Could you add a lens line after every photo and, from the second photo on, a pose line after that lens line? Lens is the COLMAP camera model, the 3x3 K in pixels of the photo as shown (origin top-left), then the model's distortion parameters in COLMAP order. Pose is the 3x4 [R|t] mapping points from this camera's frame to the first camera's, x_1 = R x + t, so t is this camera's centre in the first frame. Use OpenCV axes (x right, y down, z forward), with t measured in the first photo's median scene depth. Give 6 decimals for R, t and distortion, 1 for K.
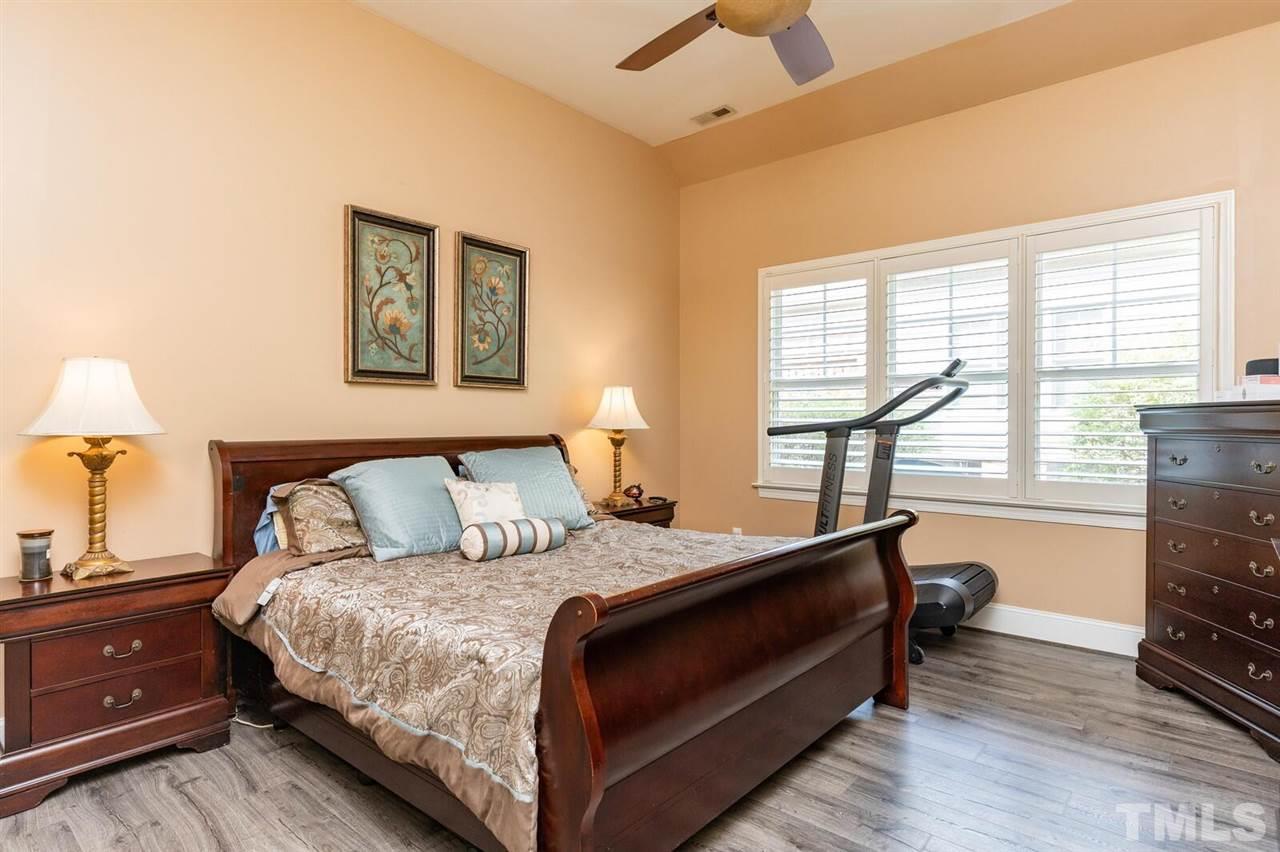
lens RADIAL K [[687.4, 0, 637.3], [0, 687.4, 430.3], [0, 0, 1]] dist [0.002798, 0.000778]
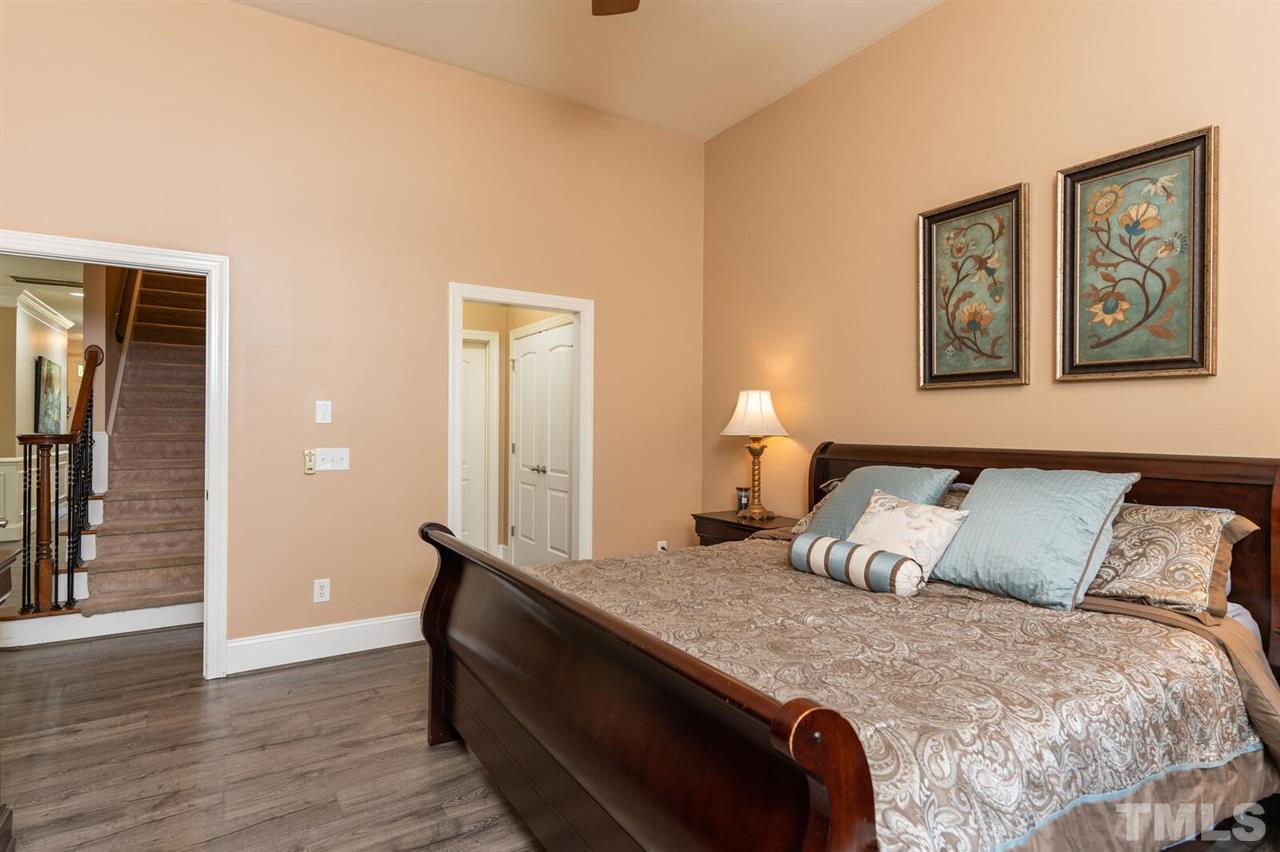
lens RADIAL K [[646.0, 0, 640.0], [0, 646.0, 426.0], [0, 0, 1]] dist [-0.000451, 0.000016]
pose [[-0.294307, -0.002175, -0.955709, 0.560345], [-0.021714, 0.999754, 0.004411, -0.011105], [0.955464, 0.022051, -0.294282, 0.821956]]
